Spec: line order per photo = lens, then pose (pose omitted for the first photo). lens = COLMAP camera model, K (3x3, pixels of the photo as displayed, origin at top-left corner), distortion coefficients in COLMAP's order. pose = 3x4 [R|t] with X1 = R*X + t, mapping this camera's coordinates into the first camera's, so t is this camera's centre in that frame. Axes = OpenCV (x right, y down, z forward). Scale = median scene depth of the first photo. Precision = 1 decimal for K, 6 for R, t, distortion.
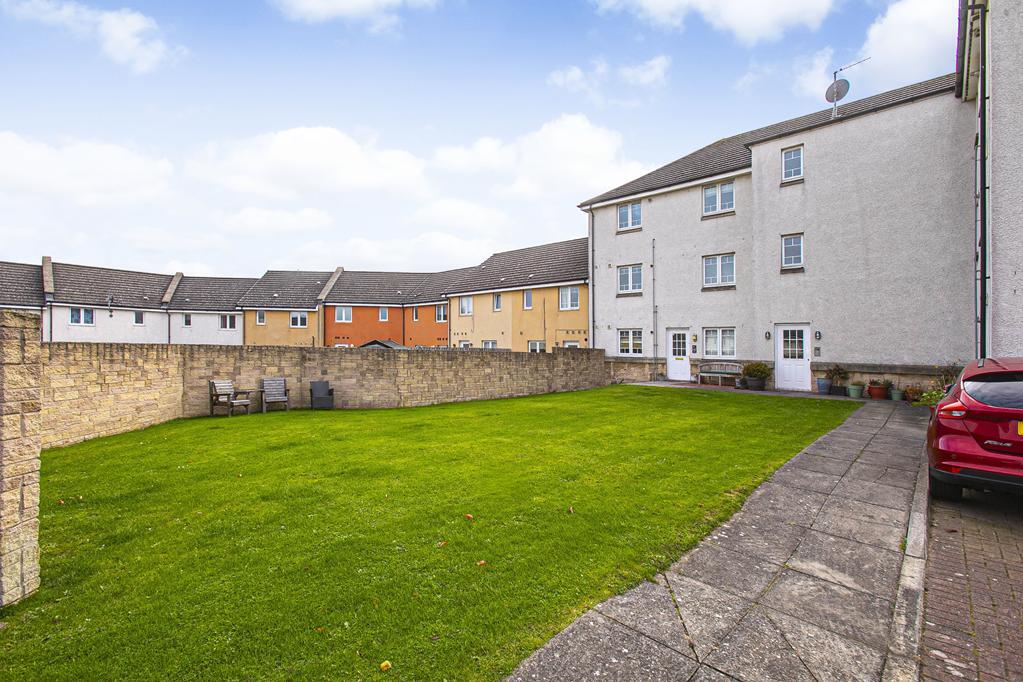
lens RADIAL K [[467.5, 0, 507.1], [0, 467.5, 339.5], [0, 0, 1]] dist [-0.002343, 0.008672]
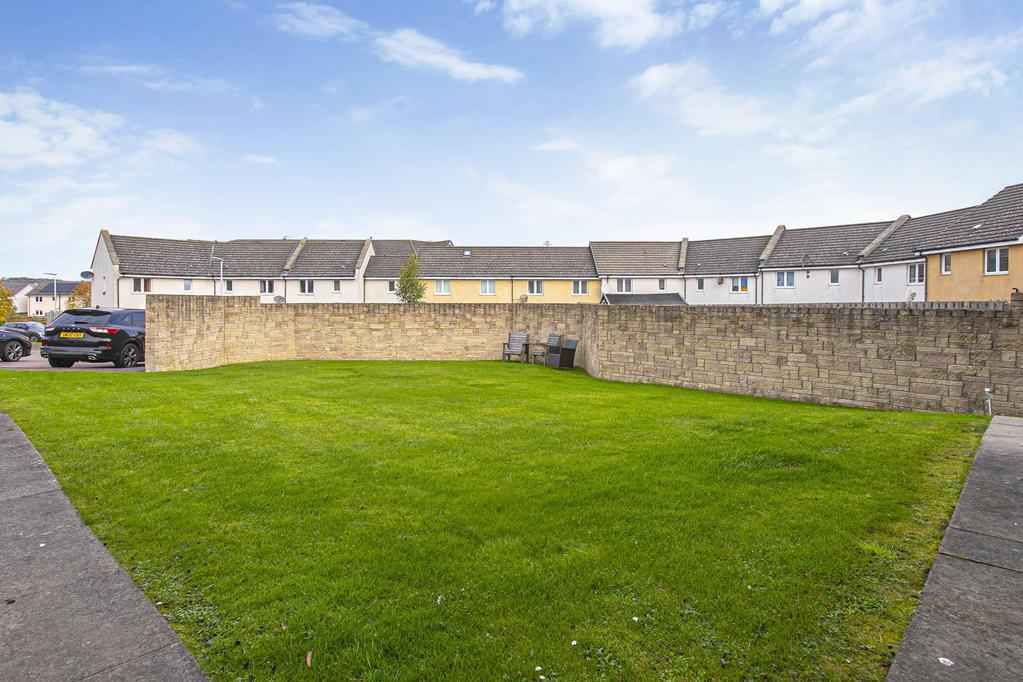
lens RADIAL K [[557.0, 0, 511.9], [0, 557.0, 339.4], [0, 0, 1]] dist [-0.000614, 0.000139]
pose [[-0.007564, 0.045684, -0.998927, 0.586024], [0.019803, 0.998767, 0.045526, 0.027546], [0.999775, -0.019437, -0.008459, 0.707031]]
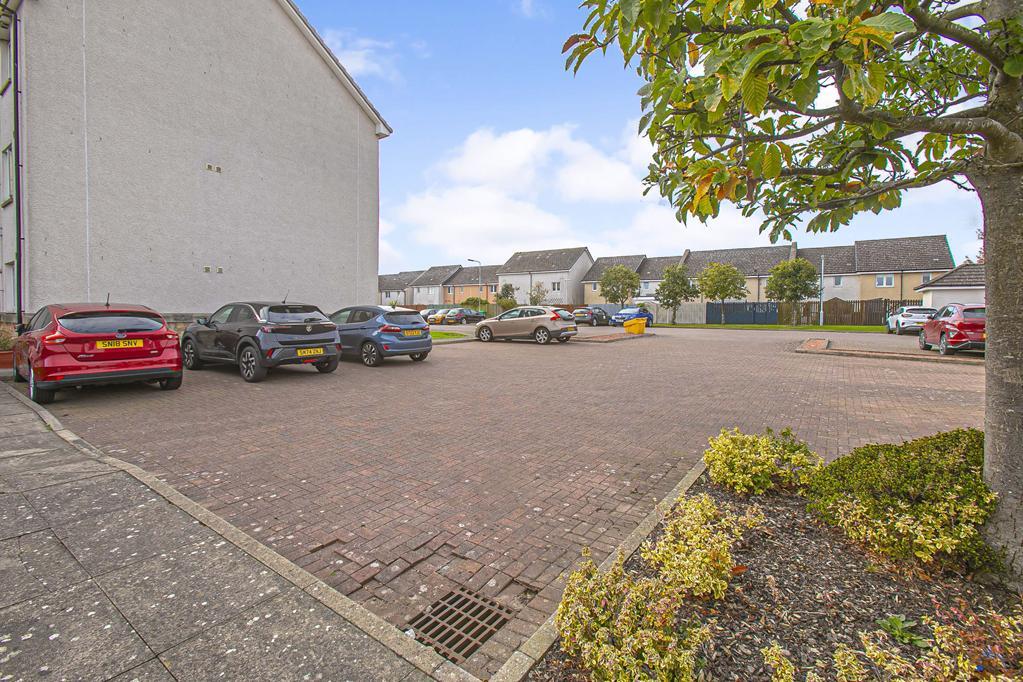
lens RADIAL K [[467.5, 0, 508.2], [0, 467.5, 311.8], [0, 0, 1]] dist [-0.002343, 0.008672]
pose [[-0.149892, -0.022876, 0.988438, -0.188509], [-0.033594, 0.999273, 0.018033, -0.001867], [-0.988132, -0.030502, -0.150551, -0.045641]]
